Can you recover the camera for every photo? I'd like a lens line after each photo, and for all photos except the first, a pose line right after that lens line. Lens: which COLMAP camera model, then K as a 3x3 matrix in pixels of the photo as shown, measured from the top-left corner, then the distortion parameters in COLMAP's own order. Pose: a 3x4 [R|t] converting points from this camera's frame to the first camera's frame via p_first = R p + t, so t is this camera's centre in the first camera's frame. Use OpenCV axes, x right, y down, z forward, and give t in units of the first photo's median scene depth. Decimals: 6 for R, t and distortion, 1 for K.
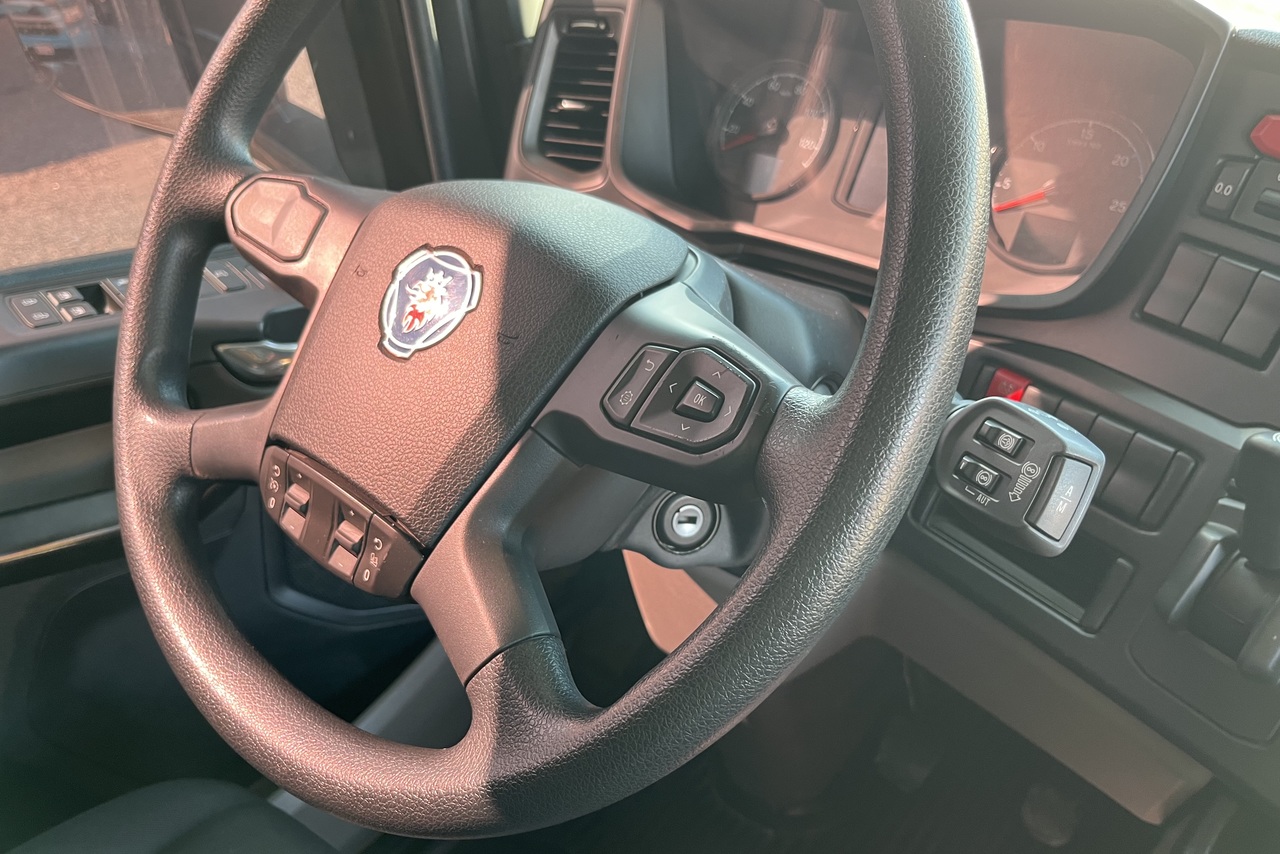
lens RADIAL K [[947.8, 0, 642.0], [0, 947.8, 437.8], [0, 0, 1]] dist [0.000007, 0.004950]
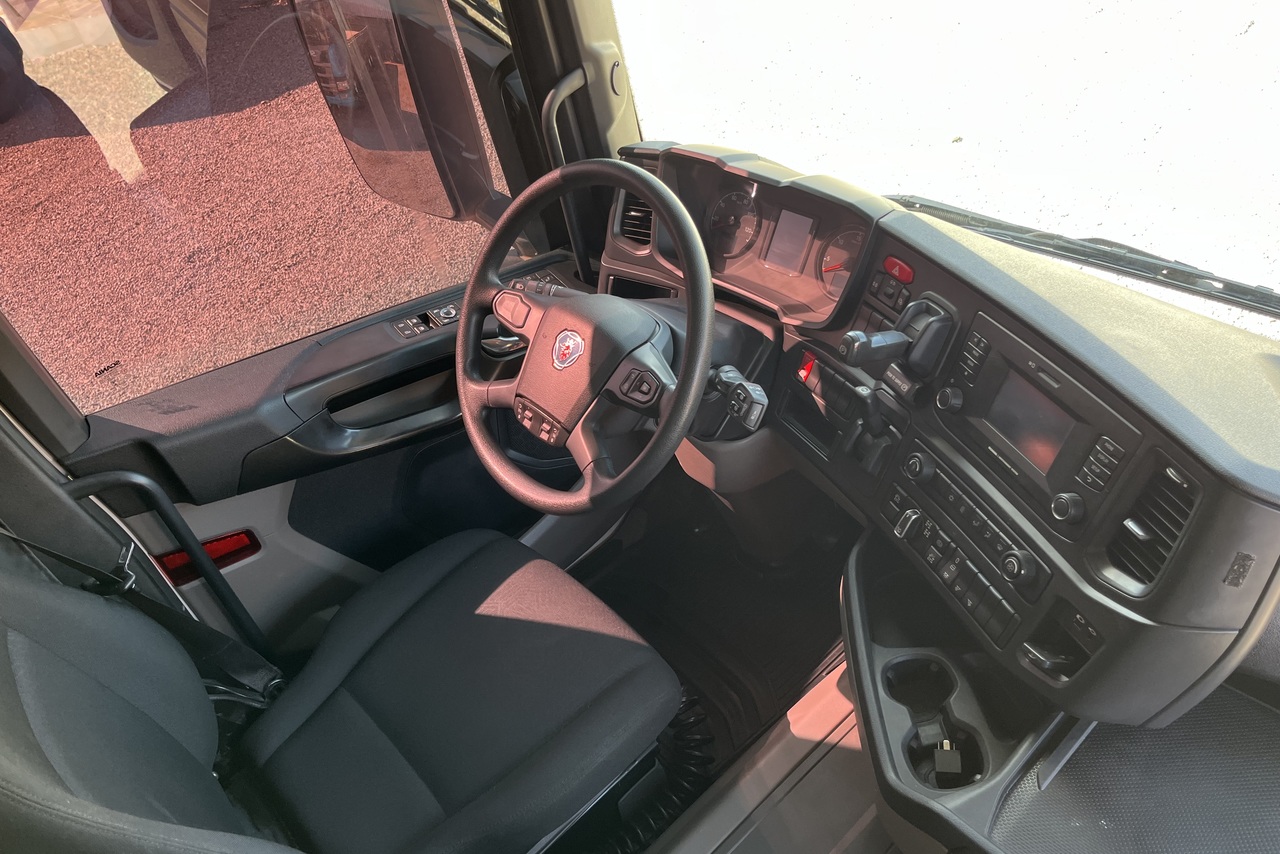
lens RADIAL K [[965.1, 0, 640.0], [0, 965.1, 427.0], [0, 0, 1]] dist [0.006837, -0.002044]
pose [[0.984730, -0.013987, -0.173528, 0.511608], [0.035300, 0.992104, 0.120352, -0.253157], [0.170474, -0.124639, 0.977447, -1.919296]]
